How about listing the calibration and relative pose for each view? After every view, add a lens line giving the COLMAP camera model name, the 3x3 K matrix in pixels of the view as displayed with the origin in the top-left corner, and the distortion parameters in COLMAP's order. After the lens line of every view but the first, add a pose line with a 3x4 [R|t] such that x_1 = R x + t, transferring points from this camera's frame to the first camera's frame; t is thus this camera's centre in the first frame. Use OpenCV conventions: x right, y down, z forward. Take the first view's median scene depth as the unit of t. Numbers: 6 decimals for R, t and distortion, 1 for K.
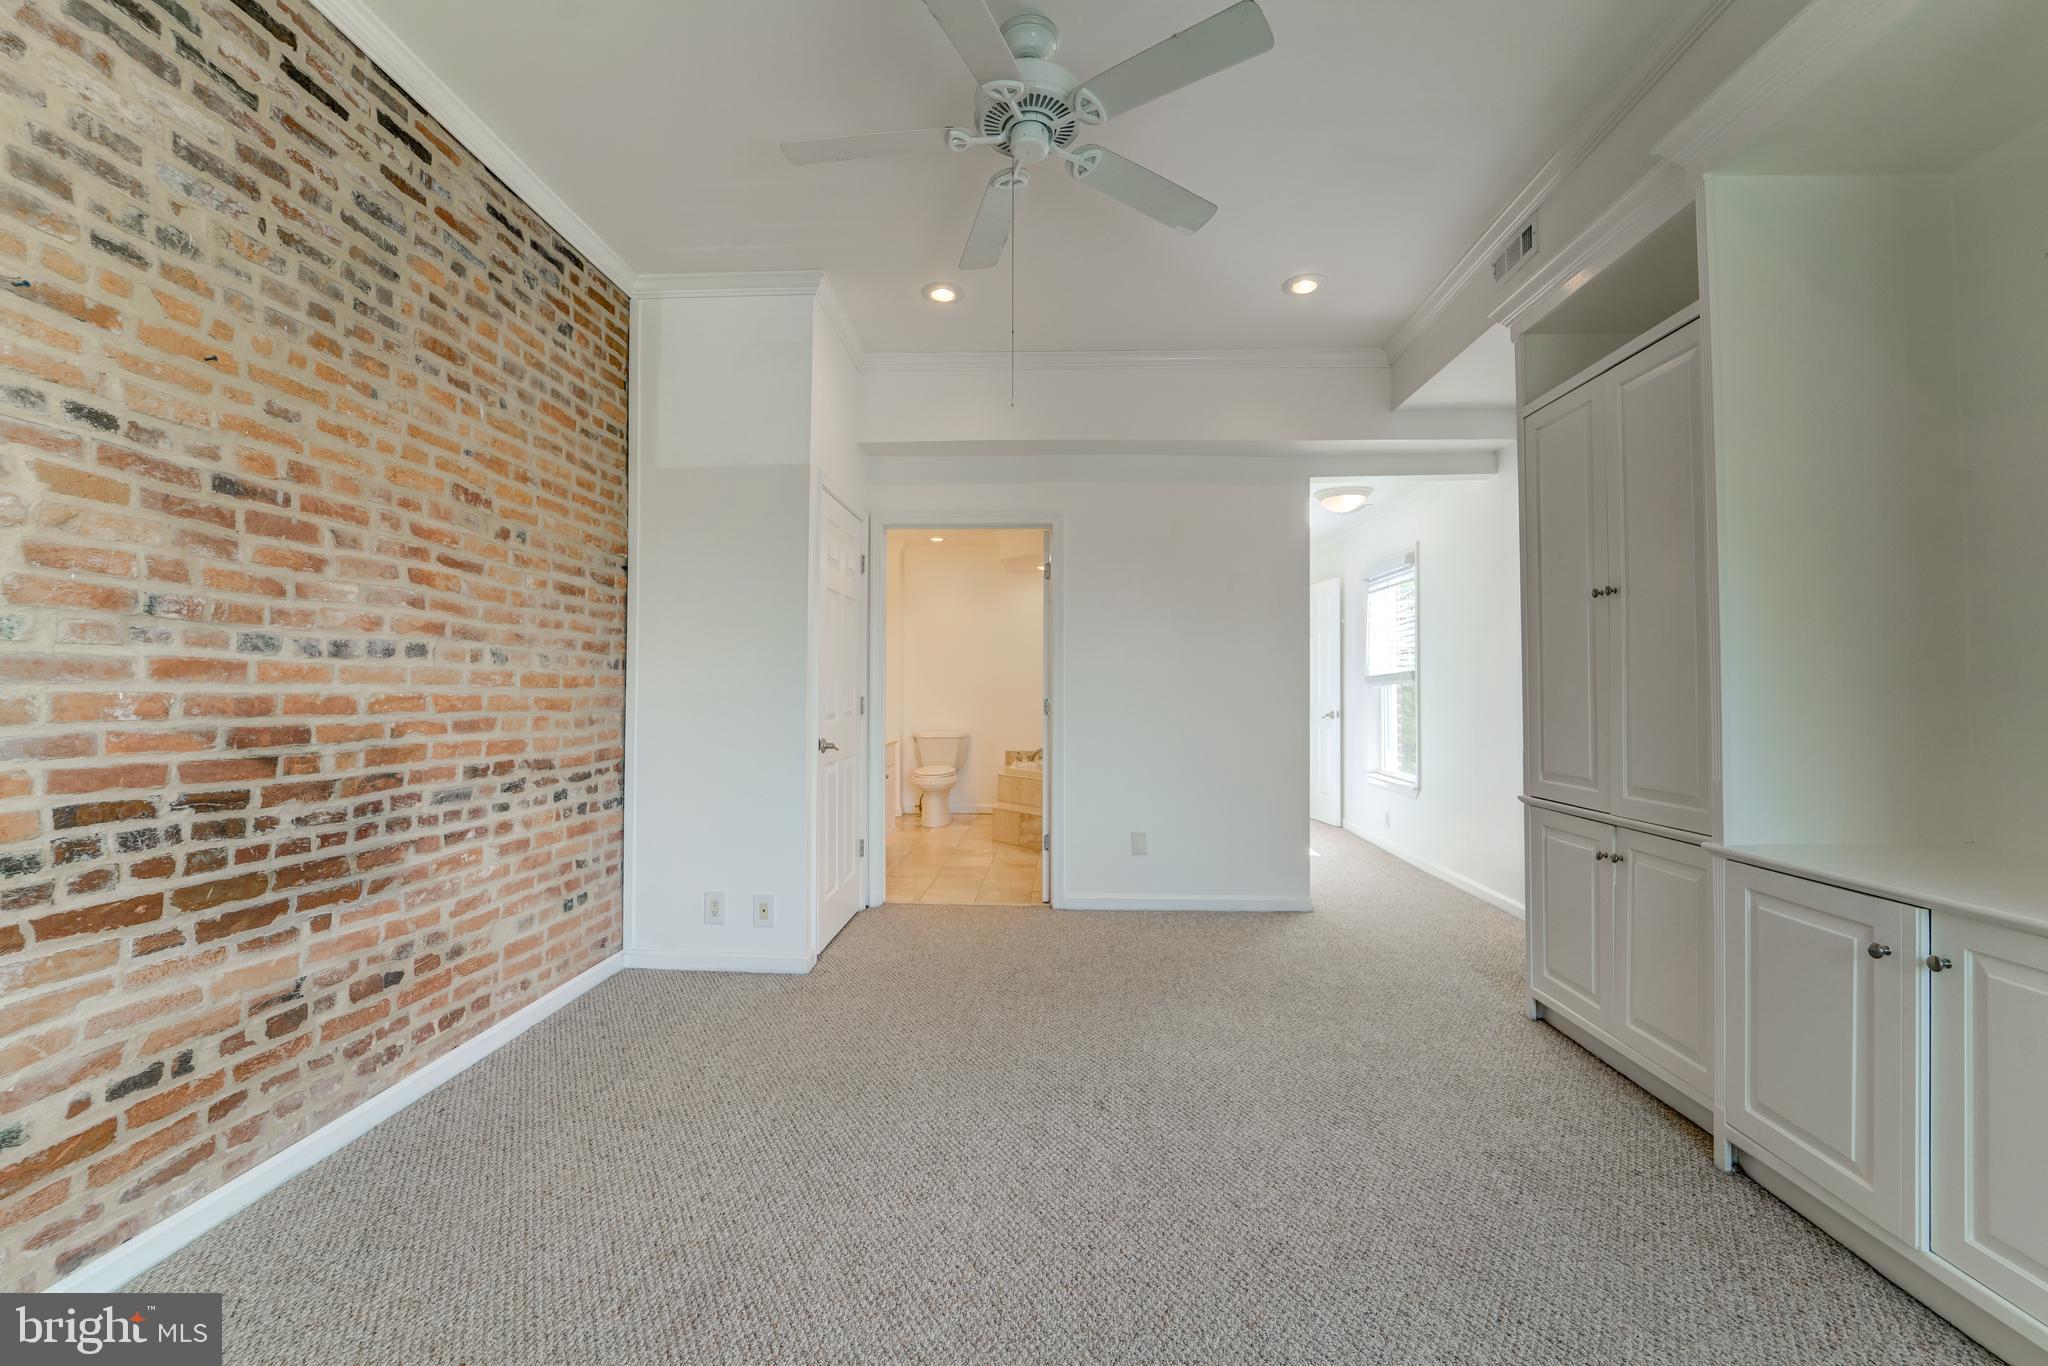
lens RADIAL K [[837.2, 0, 1028.5], [0, 837.2, 681.1], [0, 0, 1]] dist [-0.019218, 0.001601]
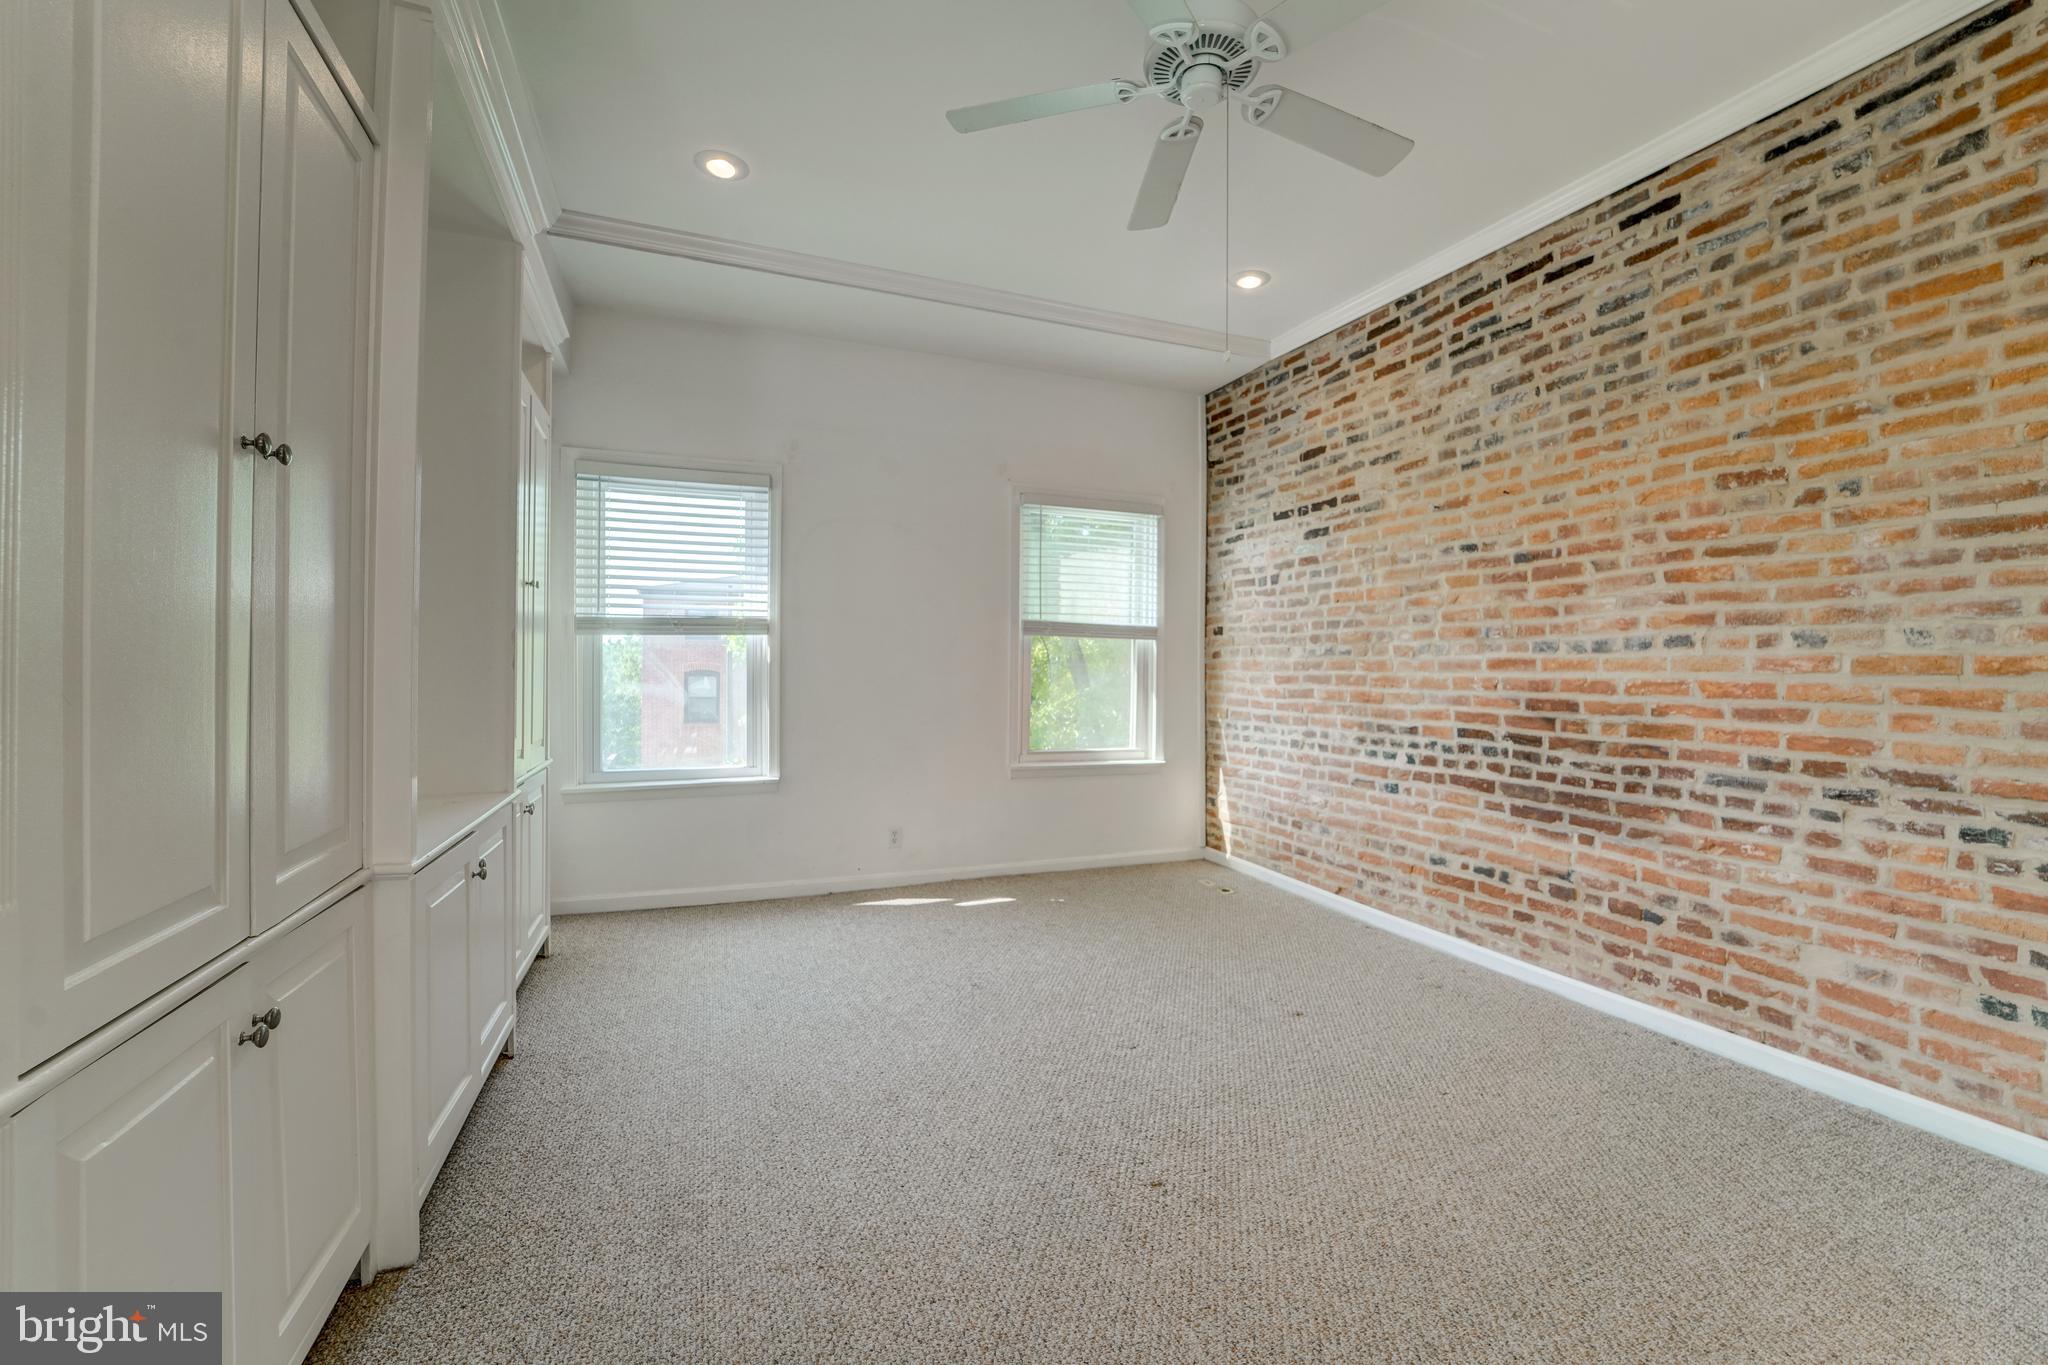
lens RADIAL K [[837.2, 0, 1027.3], [0, 837.2, 670.6], [0, 0, 1]] dist [-0.019218, 0.001601]
pose [[-0.913006, -0.006416, -0.407897, 0.568459], [-0.001475, 0.999922, -0.012427, 0.019066], [0.407944, -0.010744, -0.912944, 1.787084]]
